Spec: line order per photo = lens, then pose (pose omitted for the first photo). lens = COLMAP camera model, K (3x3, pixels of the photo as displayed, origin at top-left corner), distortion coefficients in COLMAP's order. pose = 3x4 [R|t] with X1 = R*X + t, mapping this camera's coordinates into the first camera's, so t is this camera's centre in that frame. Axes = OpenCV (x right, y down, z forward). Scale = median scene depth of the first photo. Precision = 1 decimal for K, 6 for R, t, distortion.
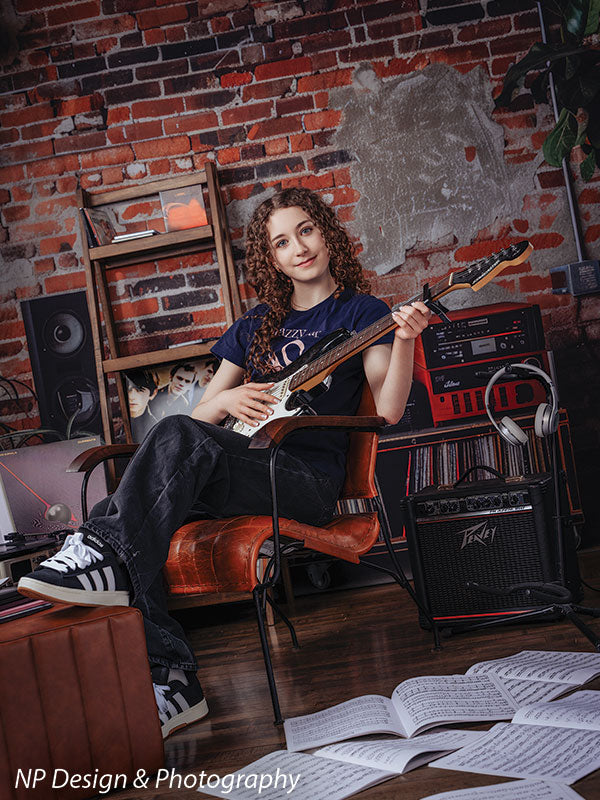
lens RADIAL K [[1386.6, 0, 284.1], [0, 1386.6, 441.0], [0, 0, 1]] dist [-0.157301, 0.000000]
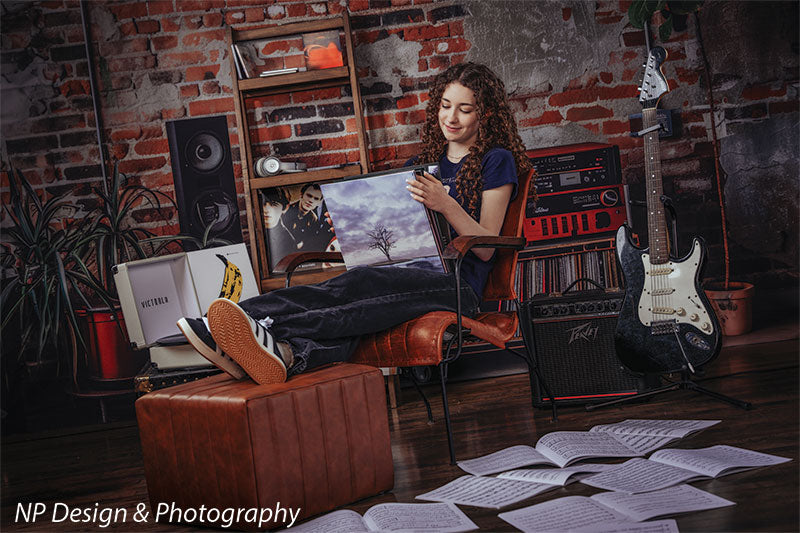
lens RADIAL K [[1777.4, 0, 396.6], [0, 1777.4, 249.4], [0, 0, 1]] dist [0.171383, 0.000000]
pose [[0.990649, 0.034083, 0.132108, -0.197957], [-0.033674, 0.999419, -0.005328, 0.004586], [-0.132213, 0.000829, 0.991221, -0.479616]]
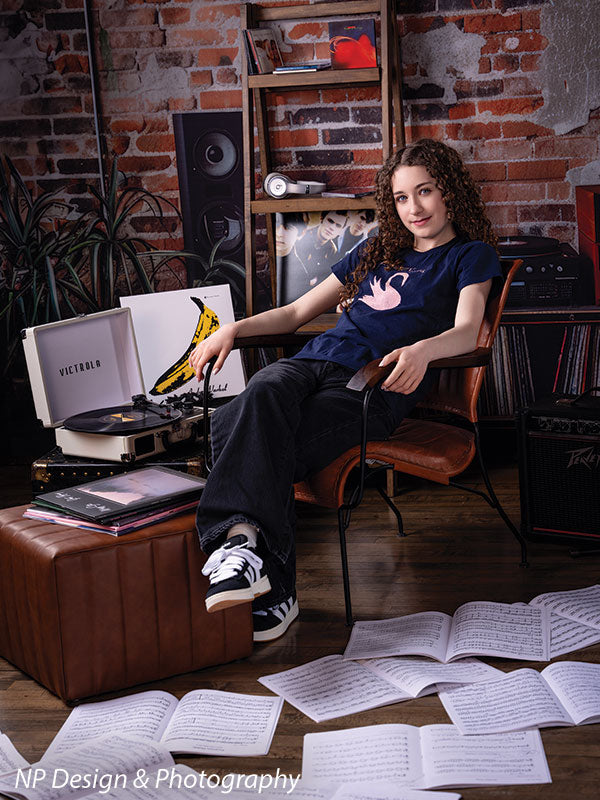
lens RADIAL K [[2209.9, 0, 273.3], [0, 2209.9, 452.4], [0, 0, 1]] dist [0.261650, 0.000000]
pose [[0.983351, 0.126996, -0.129970, 0.101468], [-0.097311, 0.972069, 0.213572, -0.210687], [0.153463, -0.197369, 0.968243, -0.498586]]
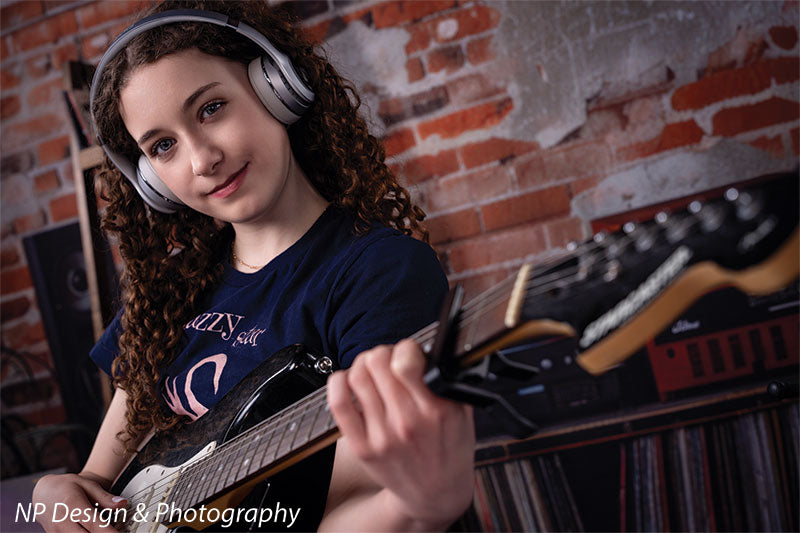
lens RADIAL K [[1162.6, 0, 389.3], [0, 1162.6, 252.9], [0, 0, 1]] dist [-0.181772, 0.000000]
pose [[0.973642, -0.078892, -0.214002, 0.104717], [0.075350, 0.996852, -0.024668, -0.068056], [0.215274, 0.007892, 0.976522, 0.504483]]
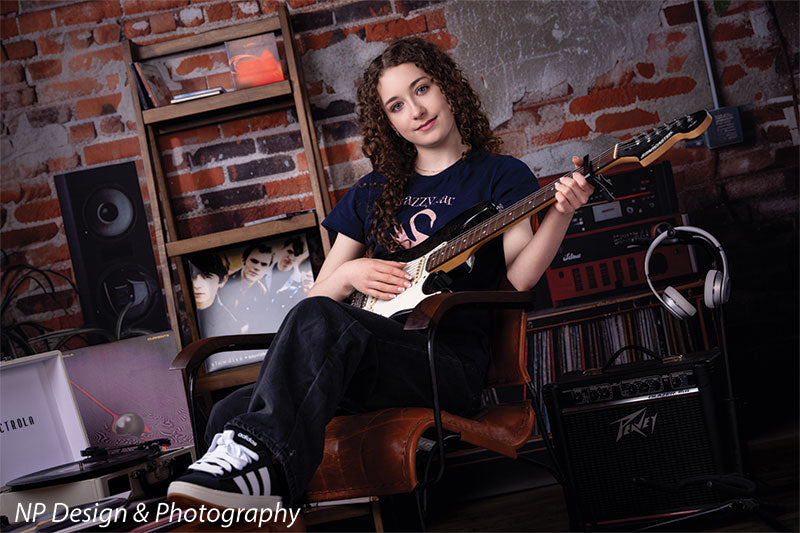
lens RADIAL K [[1777.4, 0, 397.8], [0, 1777.4, 257.7], [0, 0, 1]] dist [0.171383, 0.000000]
pose [[0.995329, -0.034547, 0.090147, -0.085826], [0.039133, 0.998002, -0.049603, 0.010187], [-0.088254, 0.052899, 0.994692, -0.092964]]
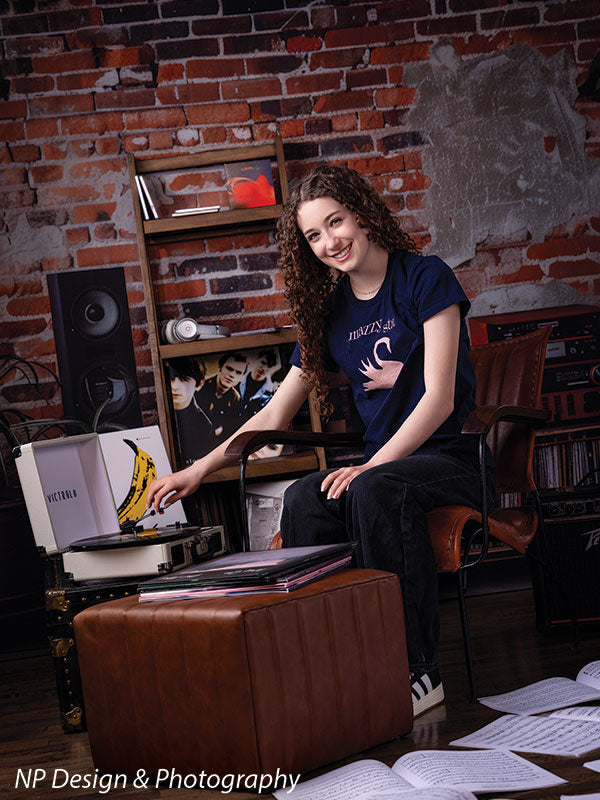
lens RADIAL K [[2009.0, 0, 283.5], [0, 2009.0, 439.1], [0, 0, 1]] dist [0.168030, 0.000000]
pose [[0.978887, 0.040831, 0.200280, -0.304526], [-0.035377, 0.998901, -0.030733, 0.040194], [-0.201315, 0.022999, 0.979256, -0.305989]]
